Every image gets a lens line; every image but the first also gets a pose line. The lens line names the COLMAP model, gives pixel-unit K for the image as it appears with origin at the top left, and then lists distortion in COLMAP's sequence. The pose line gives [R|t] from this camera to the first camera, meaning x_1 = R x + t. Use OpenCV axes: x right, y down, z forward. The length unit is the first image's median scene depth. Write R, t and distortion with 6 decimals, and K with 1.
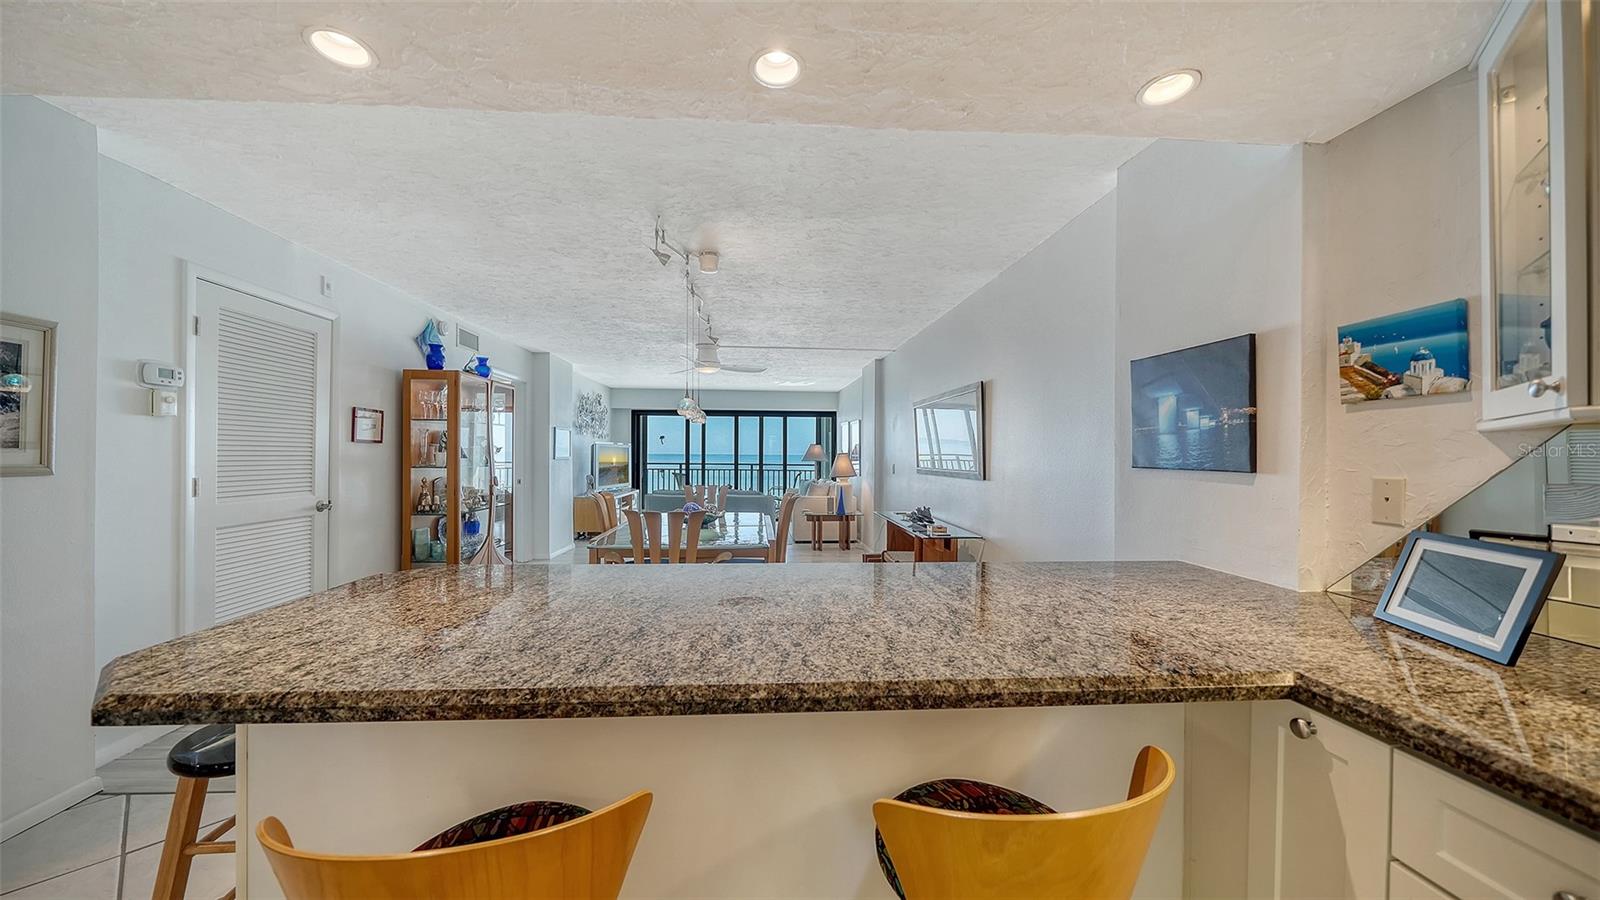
lens RADIAL K [[555.1, 0, 792.5], [0, 555.1, 449.2], [0, 0, 1]] dist [-0.009763, 0.000115]
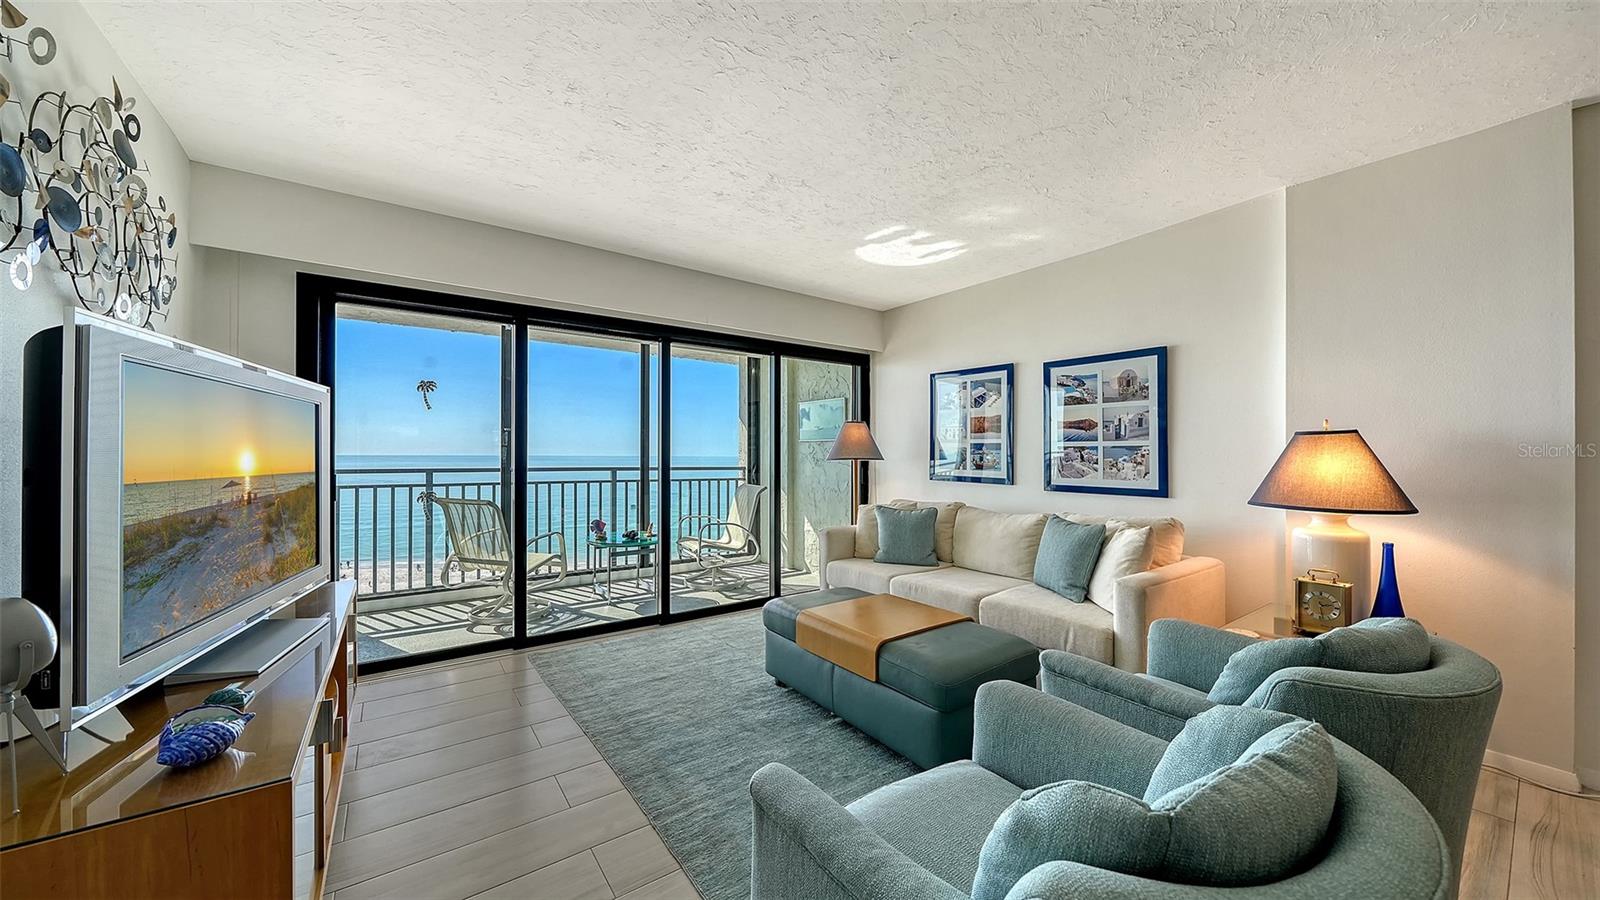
lens RADIAL K [[554.4, 0, 801.9], [0, 554.4, 453.5], [0, 0, 1]] dist [-0.000442, 0.000002]
pose [[0.843926, -0.004622, 0.536440, -0.356846], [0.000887, 0.999974, 0.007221, 0.021080], [-0.536459, -0.005618, 0.843908, 1.010348]]
